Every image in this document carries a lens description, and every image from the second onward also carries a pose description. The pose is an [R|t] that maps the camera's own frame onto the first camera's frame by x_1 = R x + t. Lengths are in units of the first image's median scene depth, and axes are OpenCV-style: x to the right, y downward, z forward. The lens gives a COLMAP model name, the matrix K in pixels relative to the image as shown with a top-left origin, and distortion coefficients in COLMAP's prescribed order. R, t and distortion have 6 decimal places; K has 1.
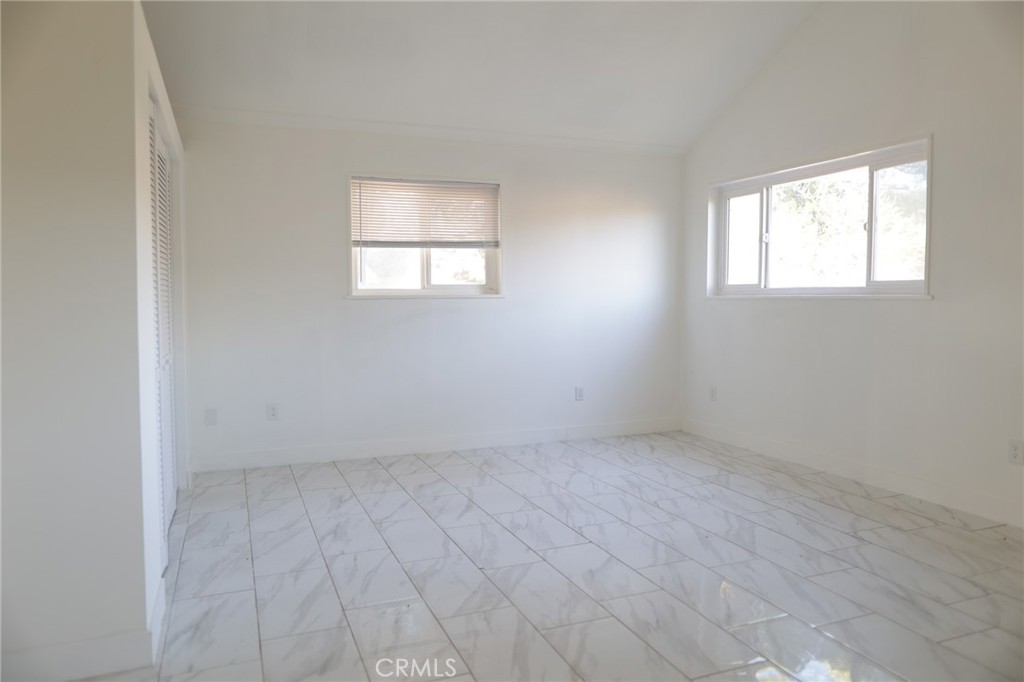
lens RADIAL K [[694.1, 0, 510.4], [0, 694.1, 337.0], [0, 0, 1]] dist [-0.057986, 0.049830]
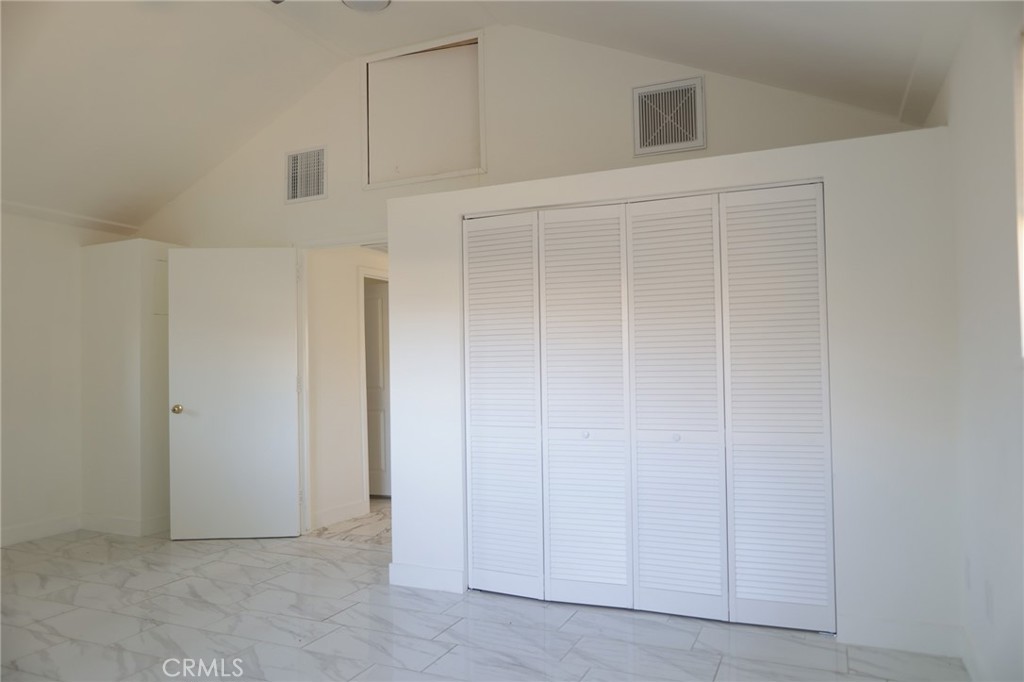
lens RADIAL K [[711.9, 0, 561.9], [0, 711.9, 325.8], [0, 0, 1]] dist [-0.032805, 0.025402]
pose [[-0.689474, -0.038996, -0.723260, 0.310662], [-0.025546, 0.999238, -0.029522, -0.086686], [0.723860, -0.001878, -0.689945, 1.535546]]
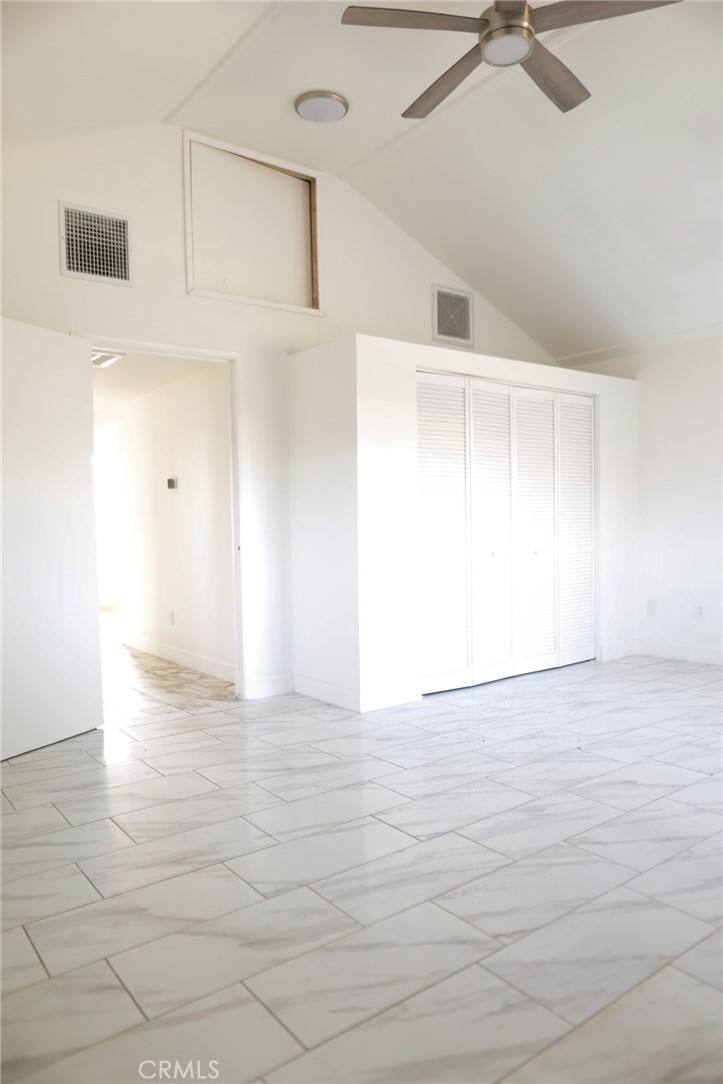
lens RADIAL K [[725.1, 0, 395.3], [0, 725.1, 511.7], [0, 0, 1]] dist [-0.002719, 0.000324]
pose [[0.289779, -0.017797, -0.956928, 0.807108], [-0.026190, 0.999305, -0.026516, -0.003387], [0.956735, 0.032745, 0.289111, 0.302477]]
